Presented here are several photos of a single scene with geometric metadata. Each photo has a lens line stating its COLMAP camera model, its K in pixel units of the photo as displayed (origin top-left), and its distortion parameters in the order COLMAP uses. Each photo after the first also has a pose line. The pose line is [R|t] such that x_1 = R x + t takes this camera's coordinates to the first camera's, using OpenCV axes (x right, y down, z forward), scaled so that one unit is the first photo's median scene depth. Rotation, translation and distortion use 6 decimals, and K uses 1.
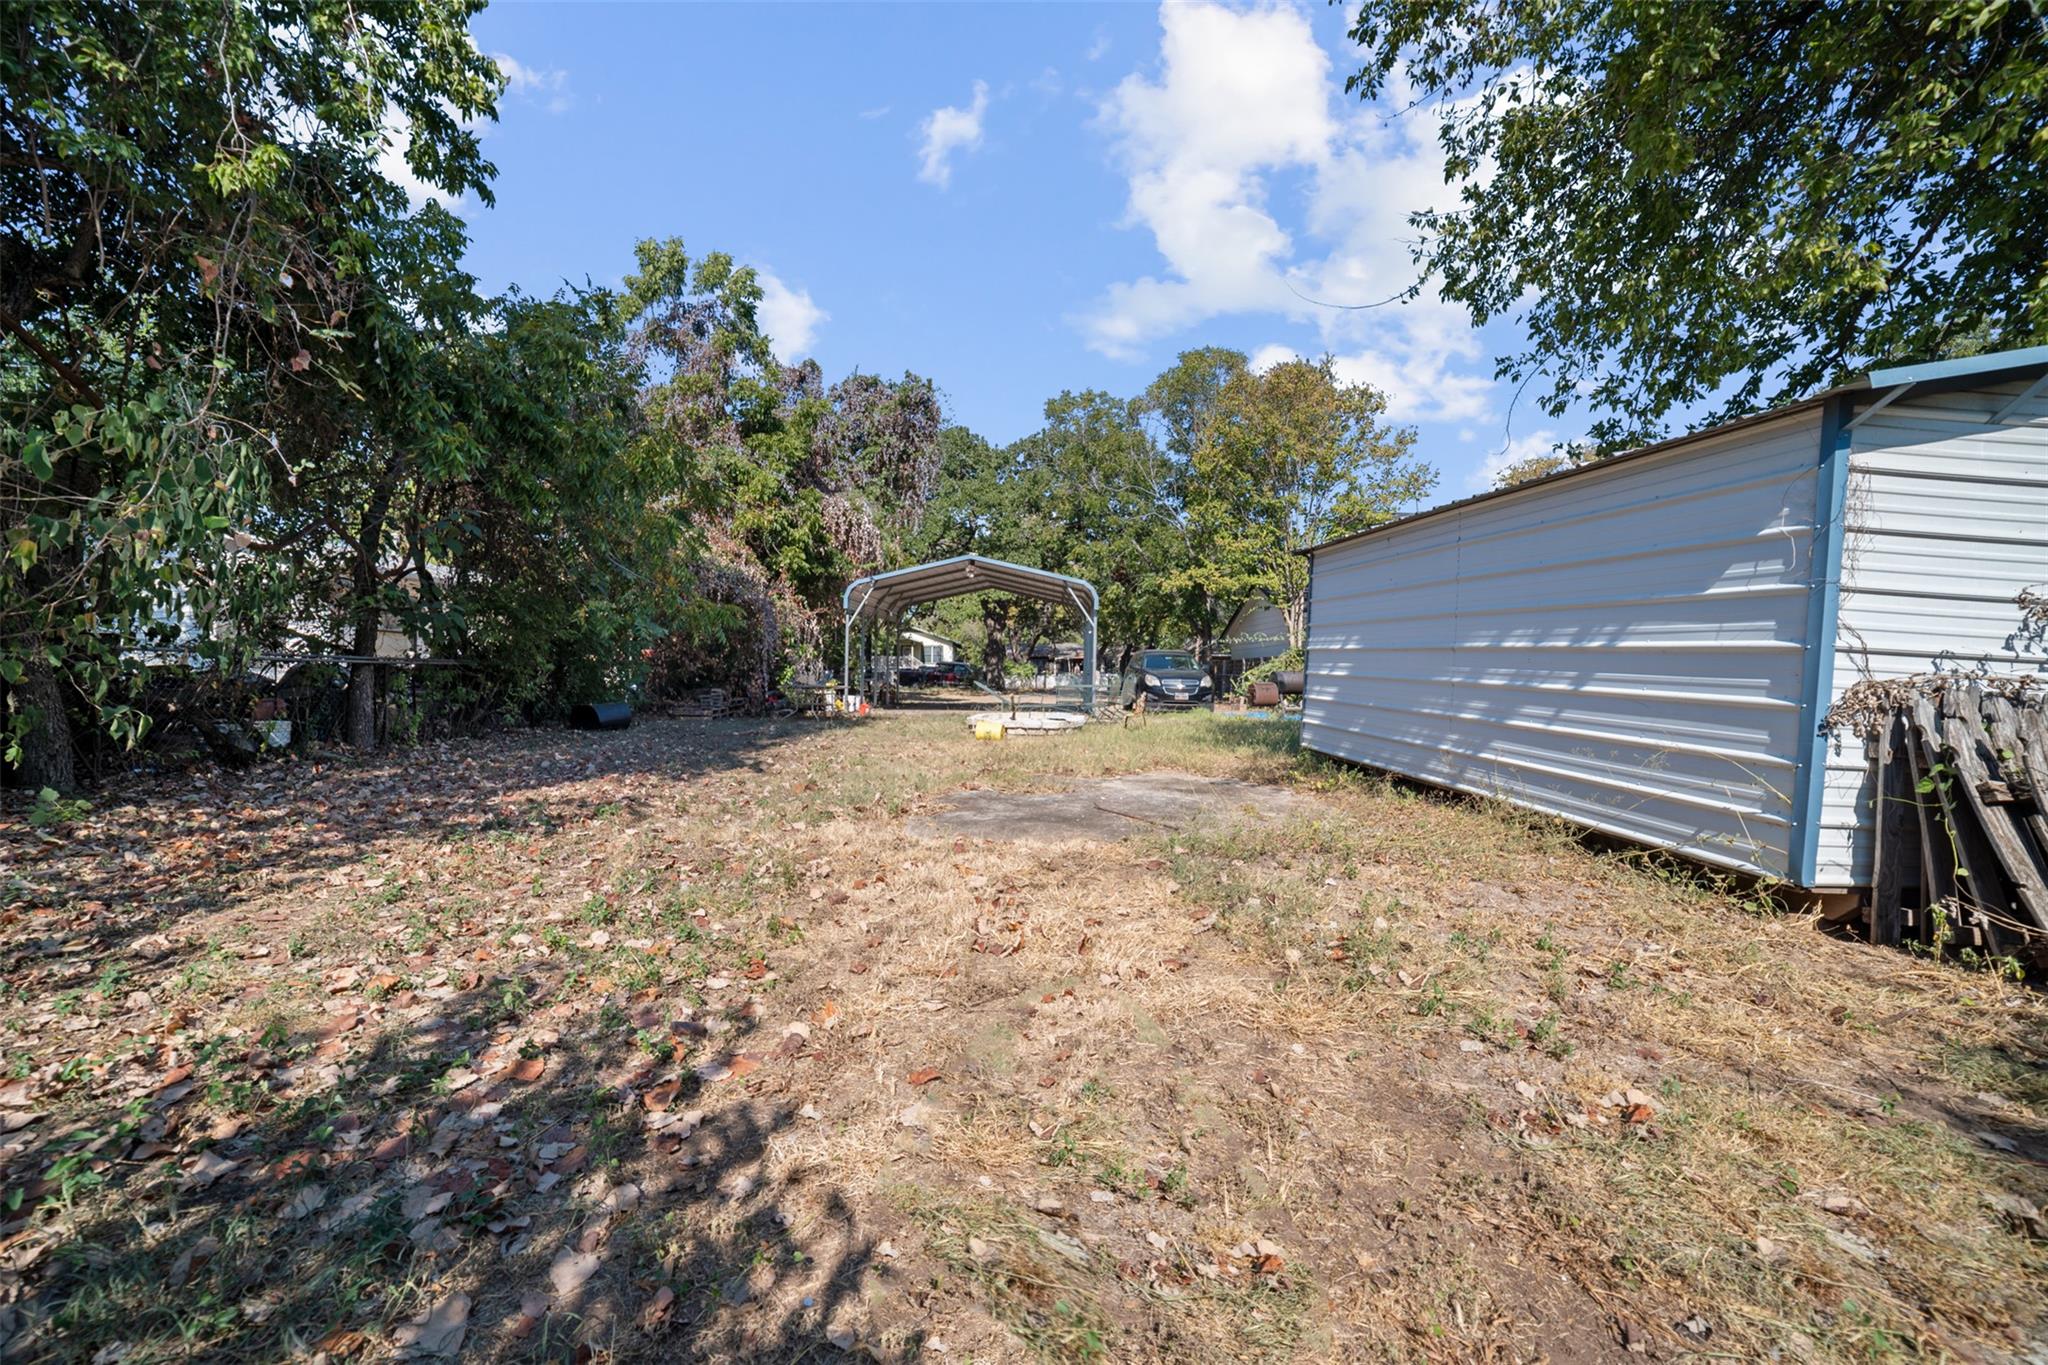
lens RADIAL K [[937.8, 0, 998.0], [0, 937.8, 671.4], [0, 0, 1]] dist [-0.000686, 0.000058]
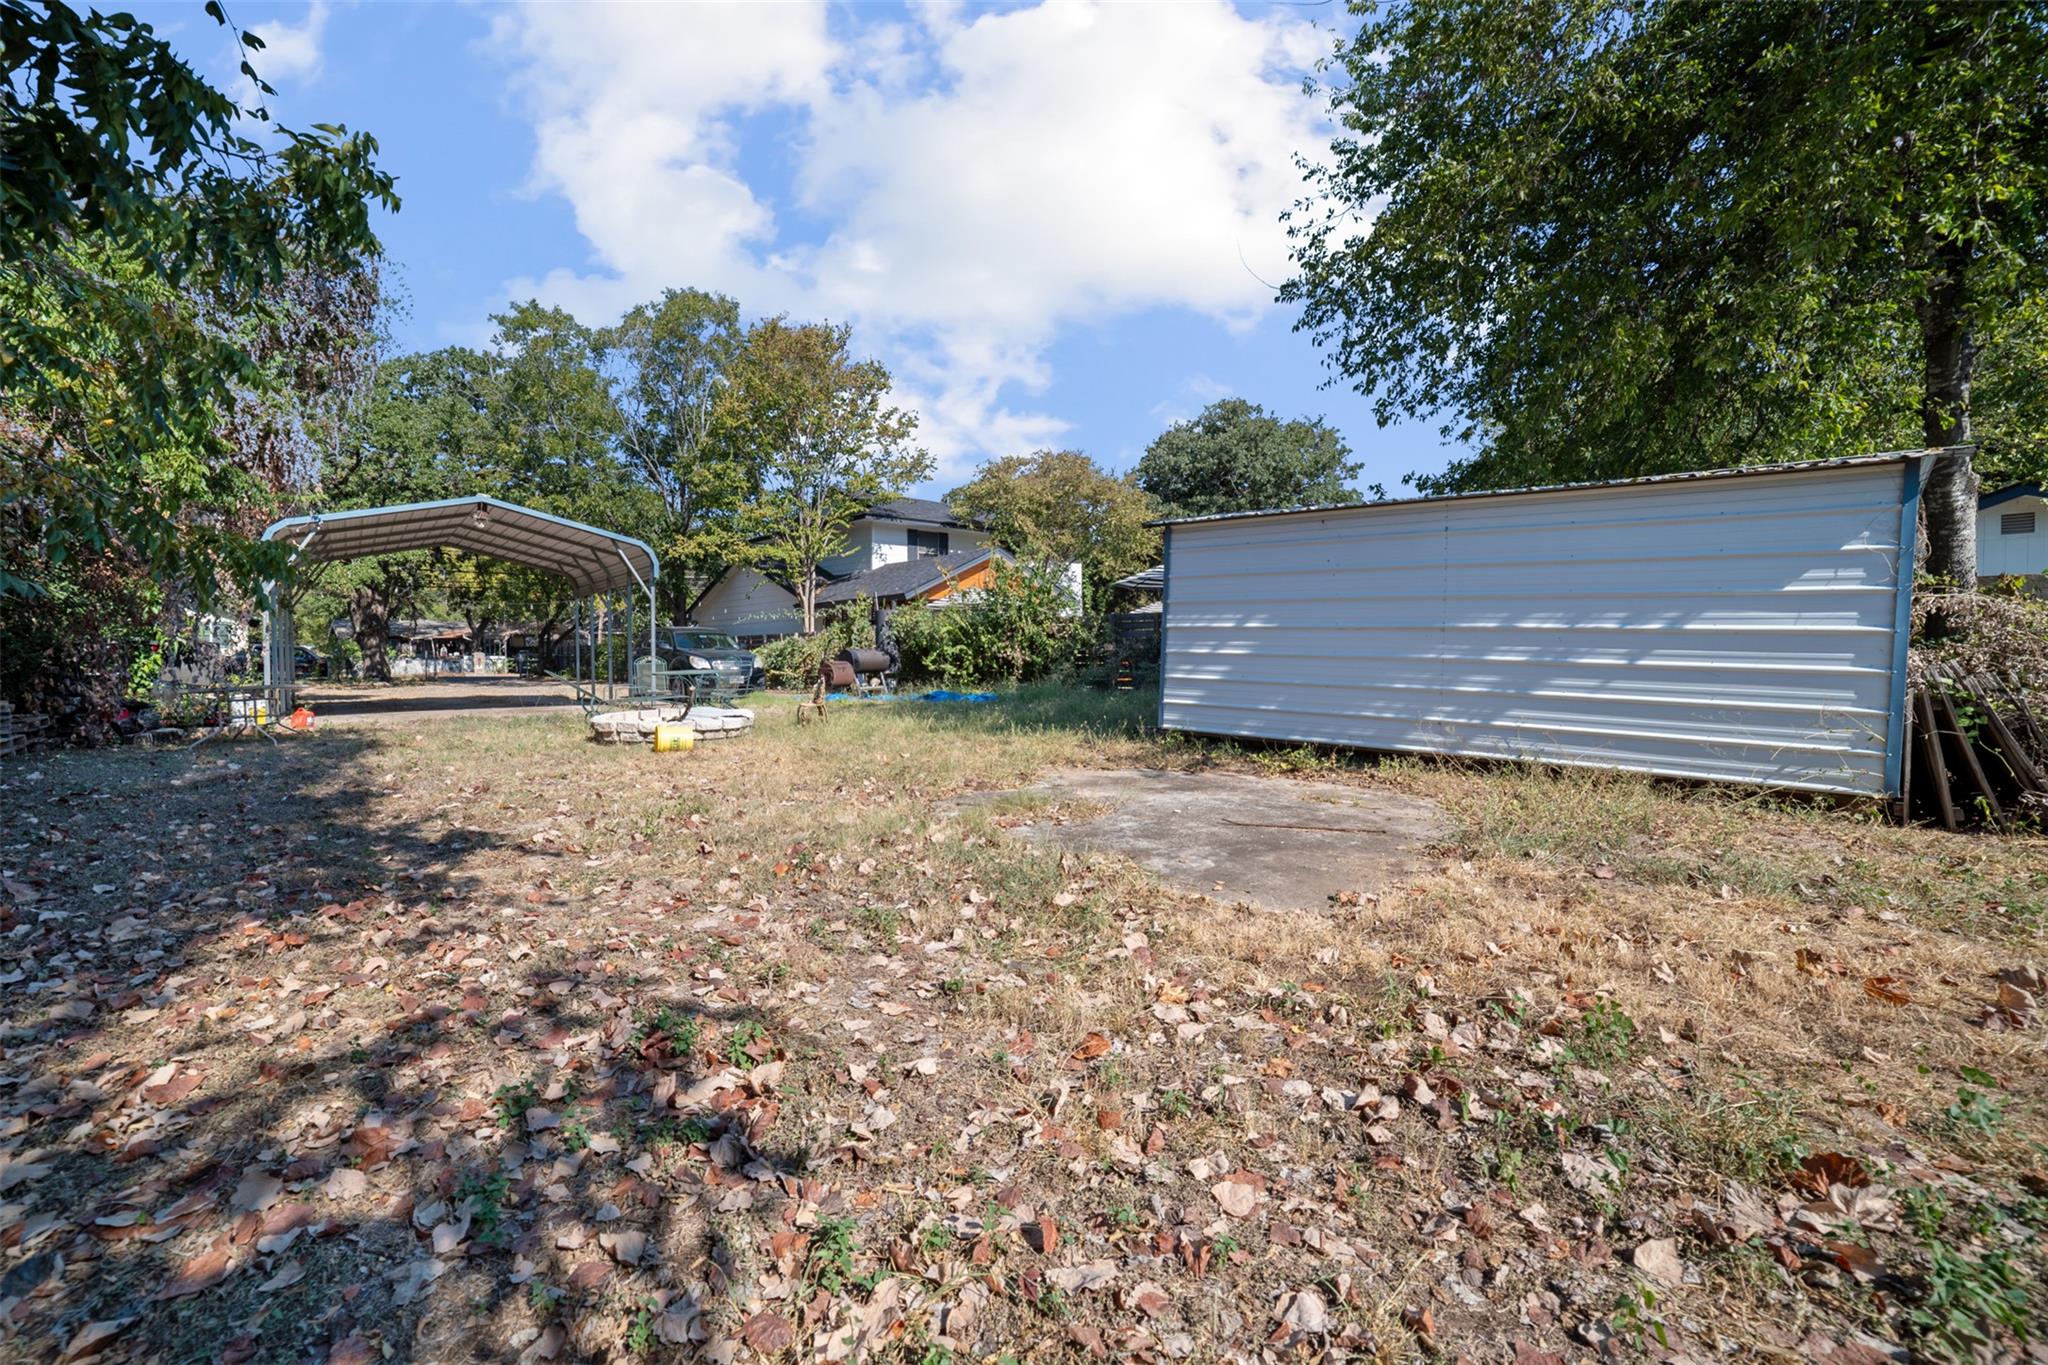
lens RADIAL K [[909.3, 0, 1024.0], [0, 909.3, 682.5], [0, 0, 1]] dist [-0.043494, 0.000142]
pose [[0.705757, -0.043367, 0.707126, -0.229690], [0.015345, 0.998826, 0.045941, -0.006533], [-0.708288, -0.021572, 0.705594, 0.225271]]
